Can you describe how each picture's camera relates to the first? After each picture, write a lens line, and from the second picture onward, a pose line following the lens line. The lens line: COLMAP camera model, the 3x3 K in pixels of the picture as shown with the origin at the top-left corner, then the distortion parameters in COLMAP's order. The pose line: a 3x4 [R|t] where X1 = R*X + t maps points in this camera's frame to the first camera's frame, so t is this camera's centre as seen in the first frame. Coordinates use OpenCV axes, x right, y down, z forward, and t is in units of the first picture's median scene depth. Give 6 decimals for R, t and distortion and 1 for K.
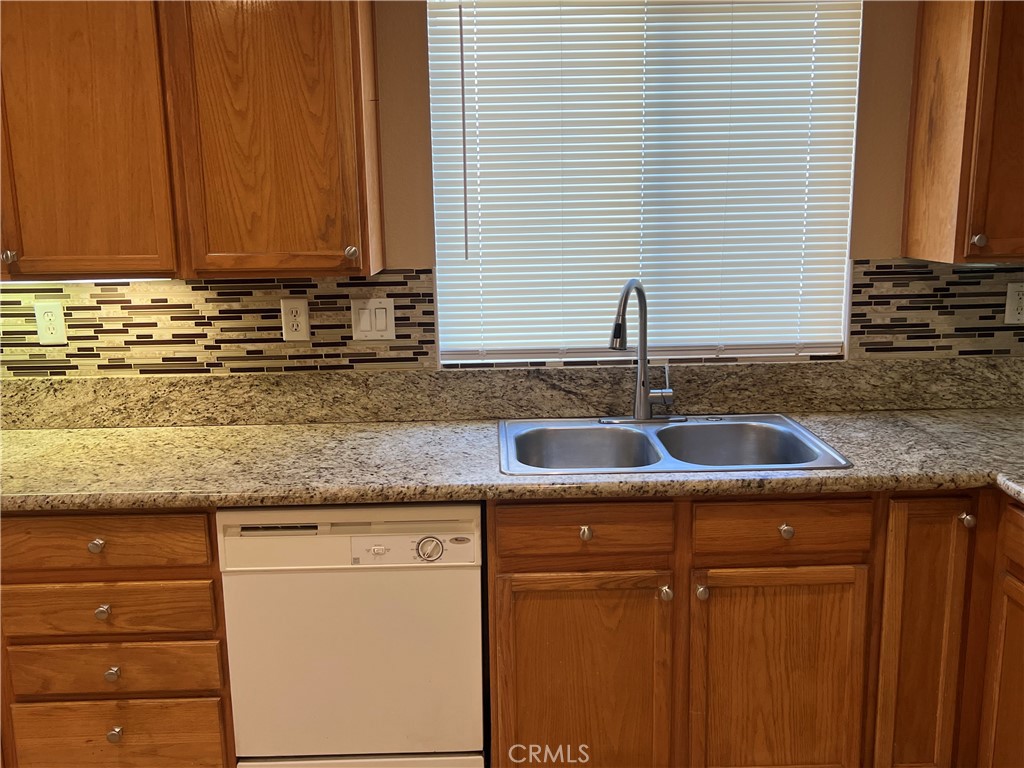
lens RADIAL K [[923.7, 0, 512.0], [0, 923.7, 384.0], [0, 0, 1]] dist [0.099684, -0.189480]
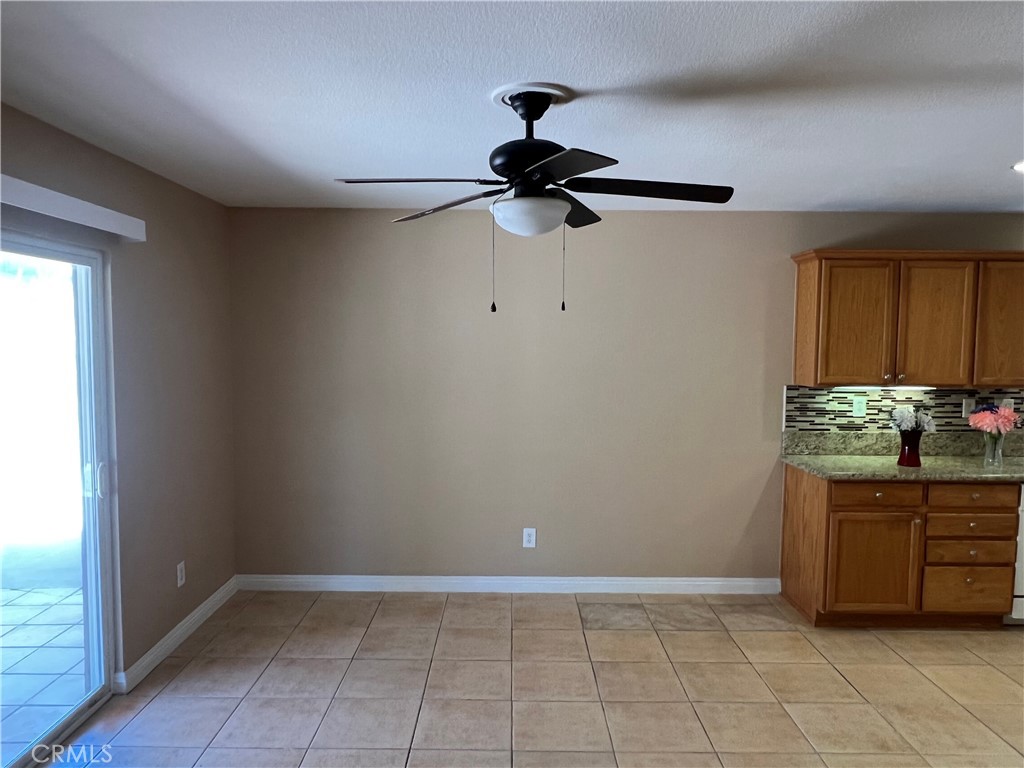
lens RADIAL K [[726.1, 0, 512.0], [0, 726.1, 384.0], [0, 0, 1]] dist [-0.002587, -0.001257]
pose [[0.999542, 0.024612, -0.017585, -1.491591], [-0.026746, 0.990653, -0.133755, 0.153992], [0.014128, 0.134164, 0.990858, -0.840744]]
